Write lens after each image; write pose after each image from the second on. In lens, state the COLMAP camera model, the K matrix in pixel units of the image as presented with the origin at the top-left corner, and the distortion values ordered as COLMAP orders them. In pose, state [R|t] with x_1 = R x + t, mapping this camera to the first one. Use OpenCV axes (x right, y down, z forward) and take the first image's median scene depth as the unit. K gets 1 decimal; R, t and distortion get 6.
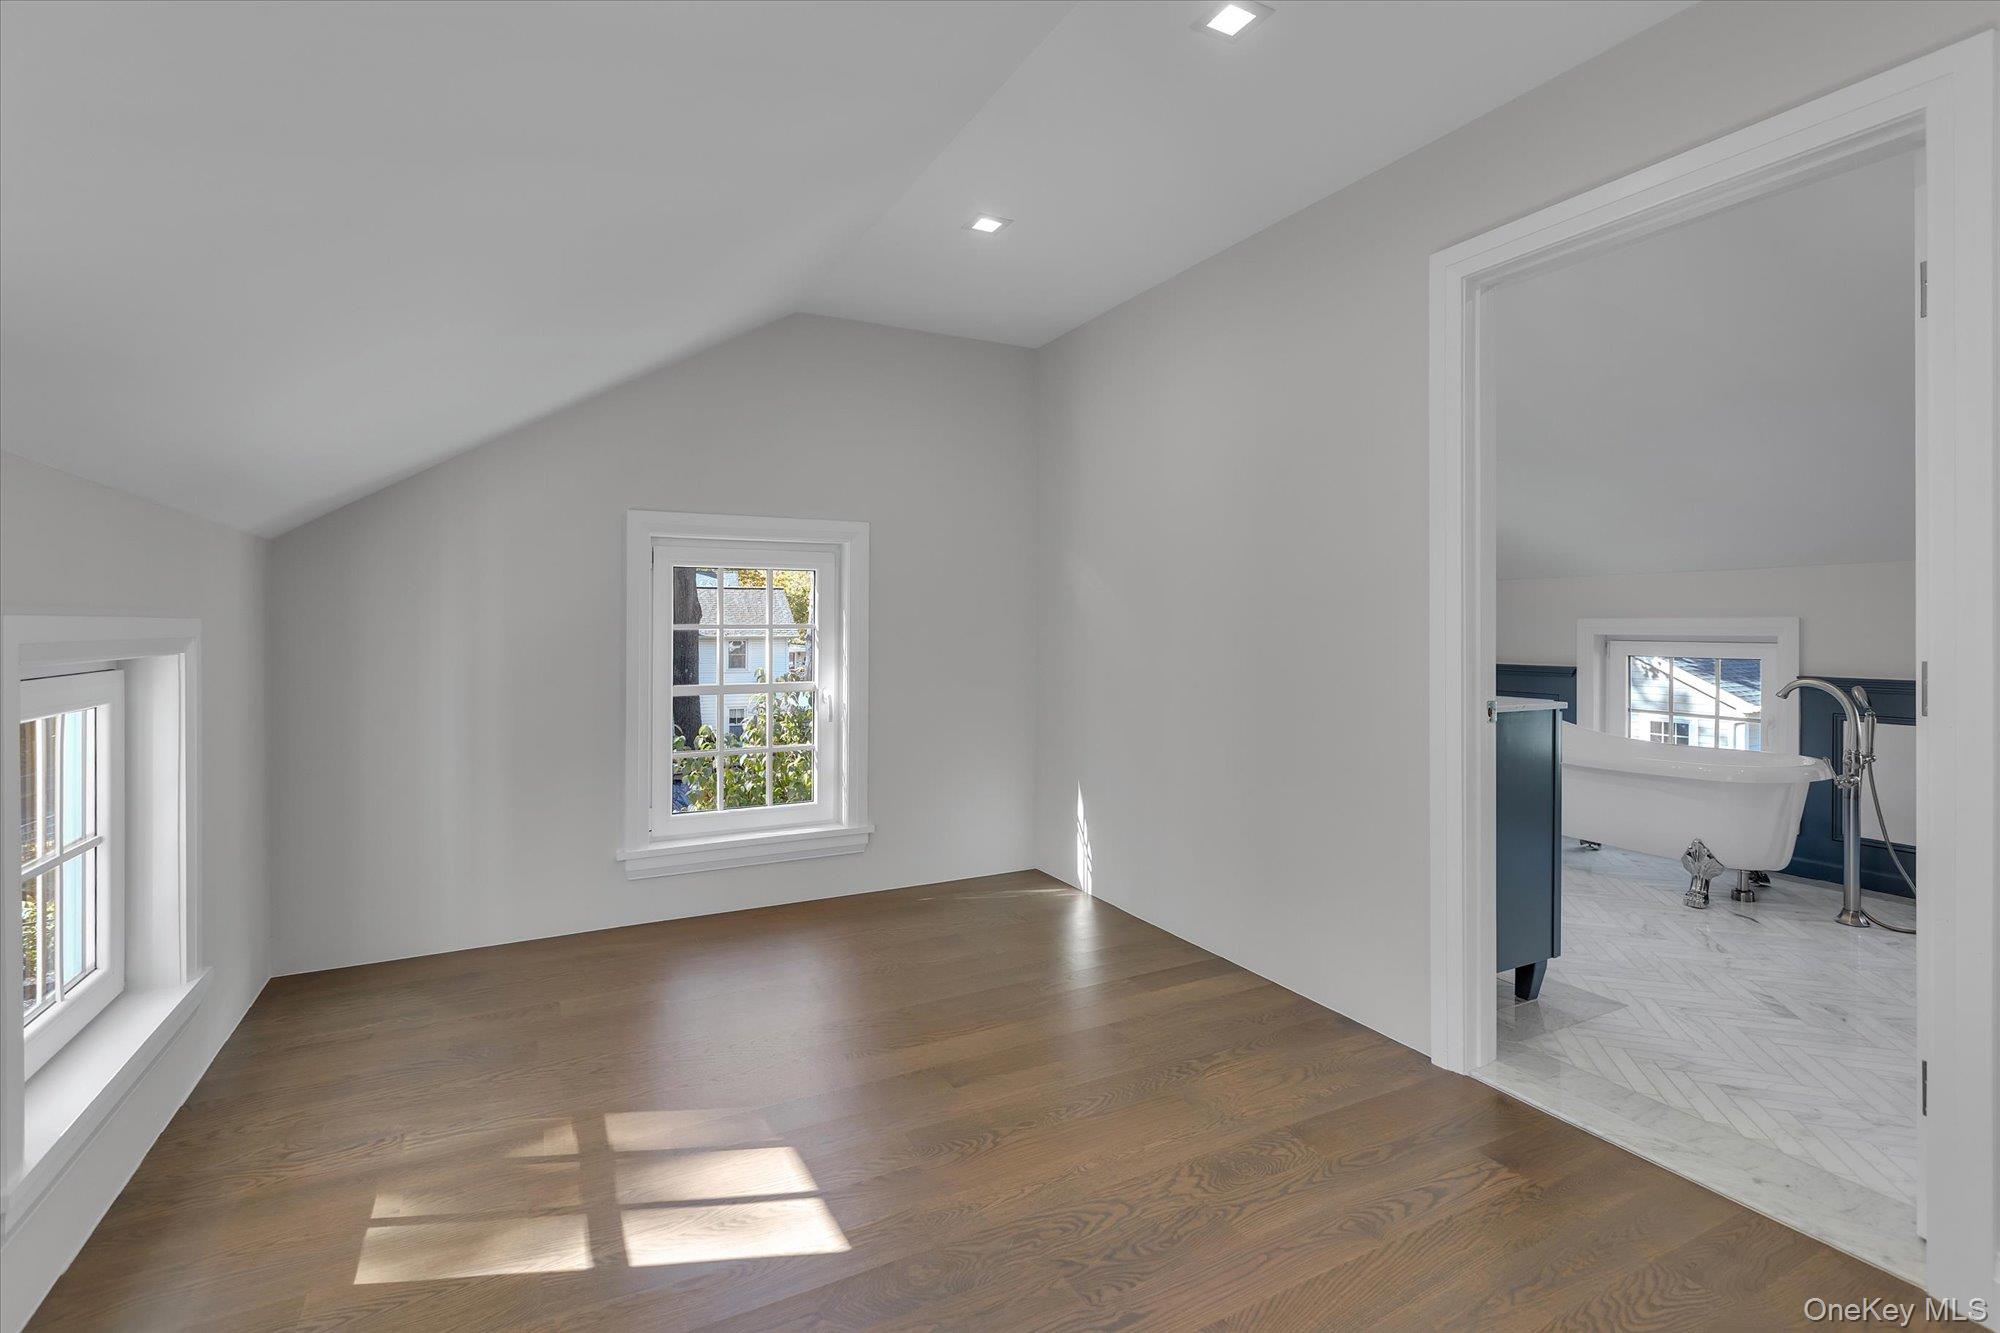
lens RADIAL K [[903.9, 0, 1002.6], [0, 903.9, 619.0], [0, 0, 1]] dist [0.003518, -0.000716]
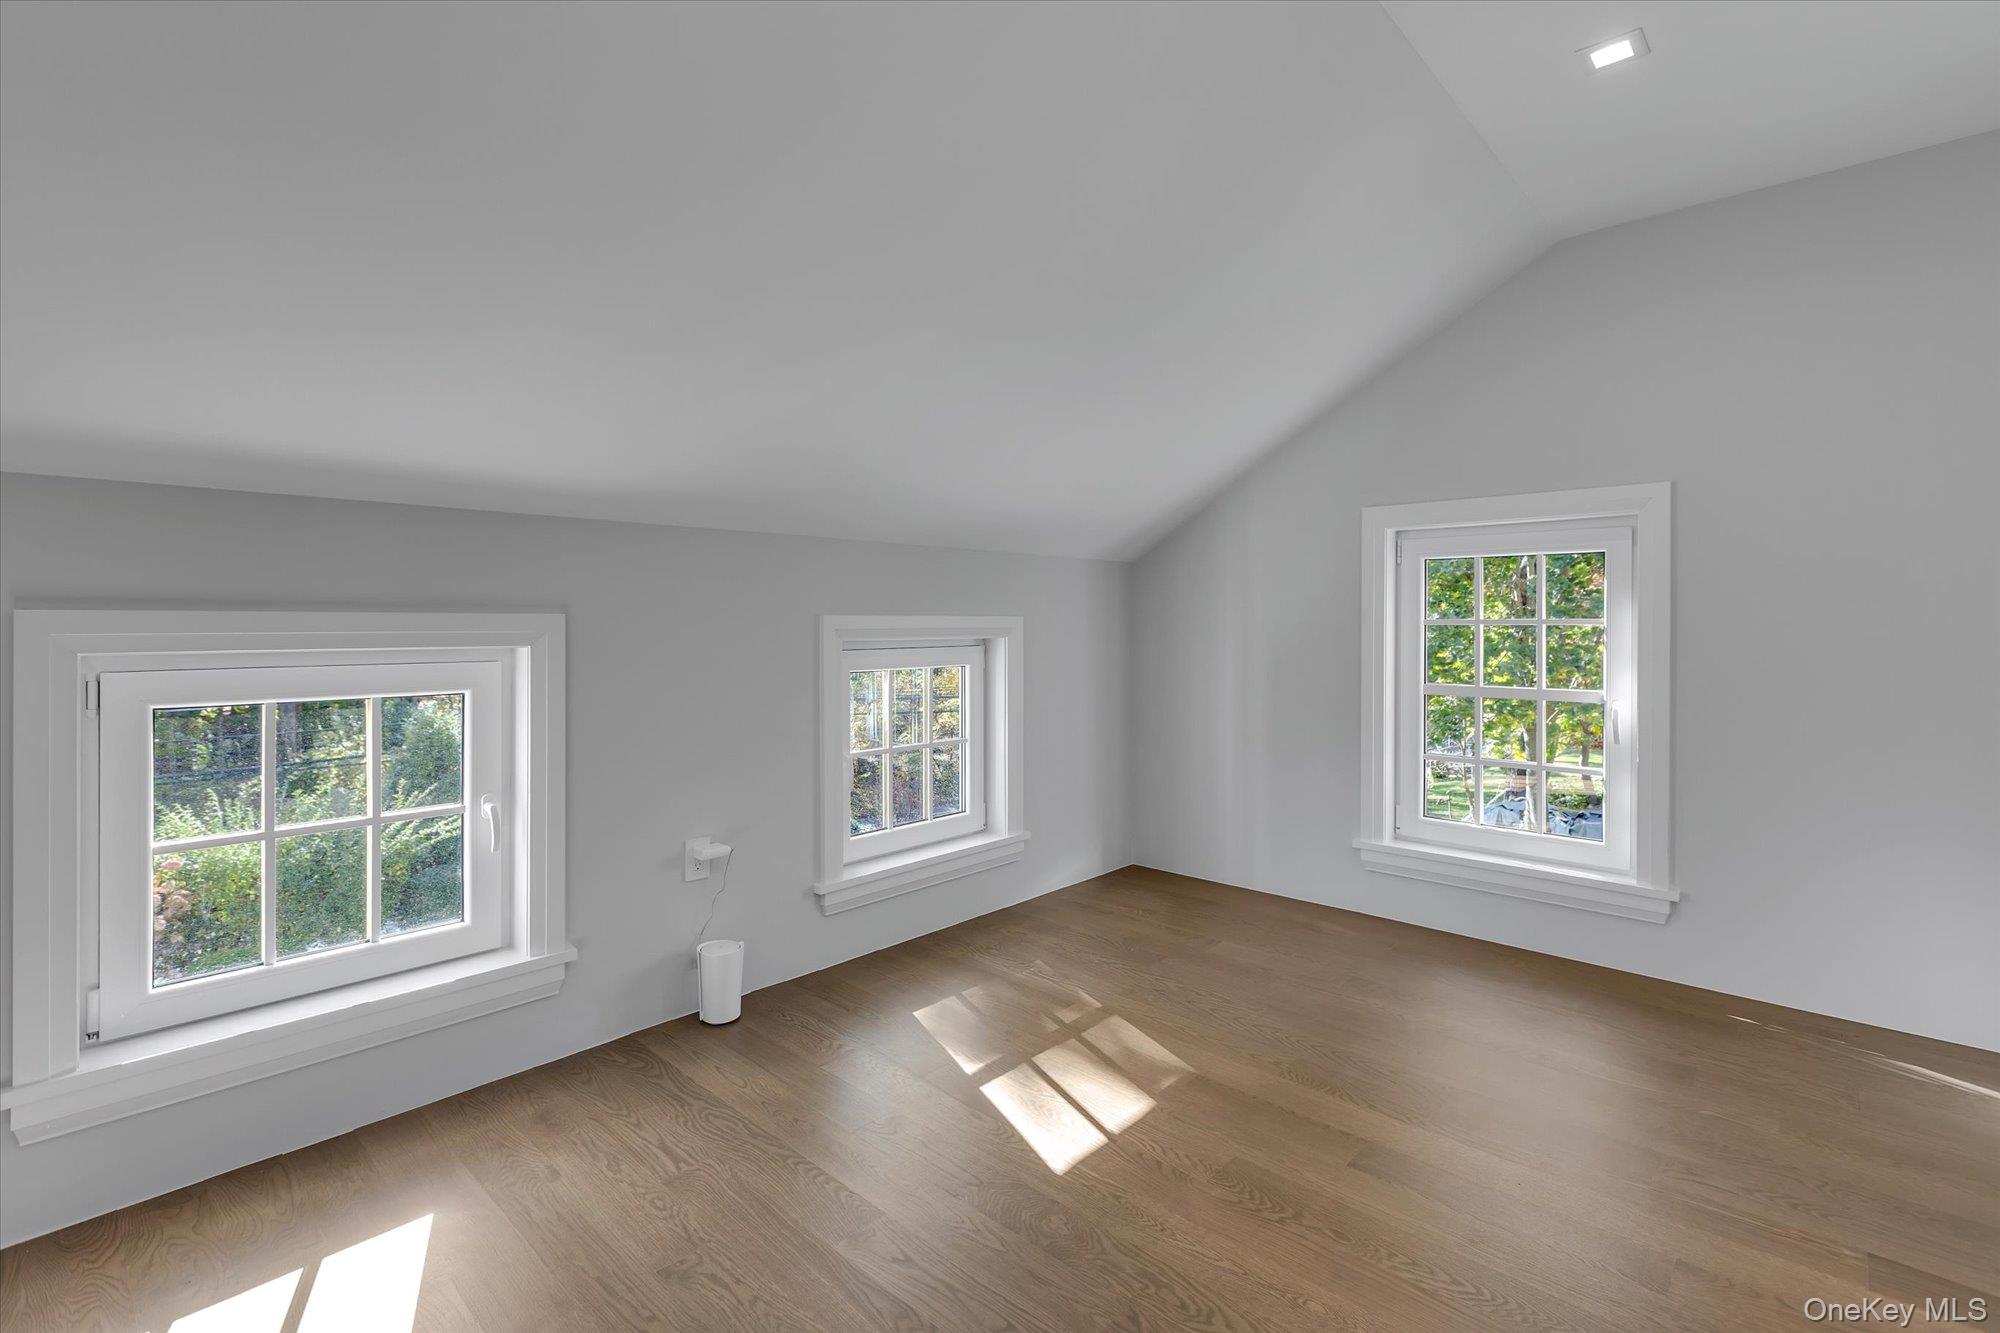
lens RADIAL K [[903.9, 0, 994.8], [0, 903.9, 609.3], [0, 0, 1]] dist [0.003518, -0.000716]
pose [[0.336786, -0.014928, -0.941463, 0.740006], [0.006676, 0.999887, -0.013466, 0.009464], [0.941558, -0.001750, 0.336848, 0.469464]]
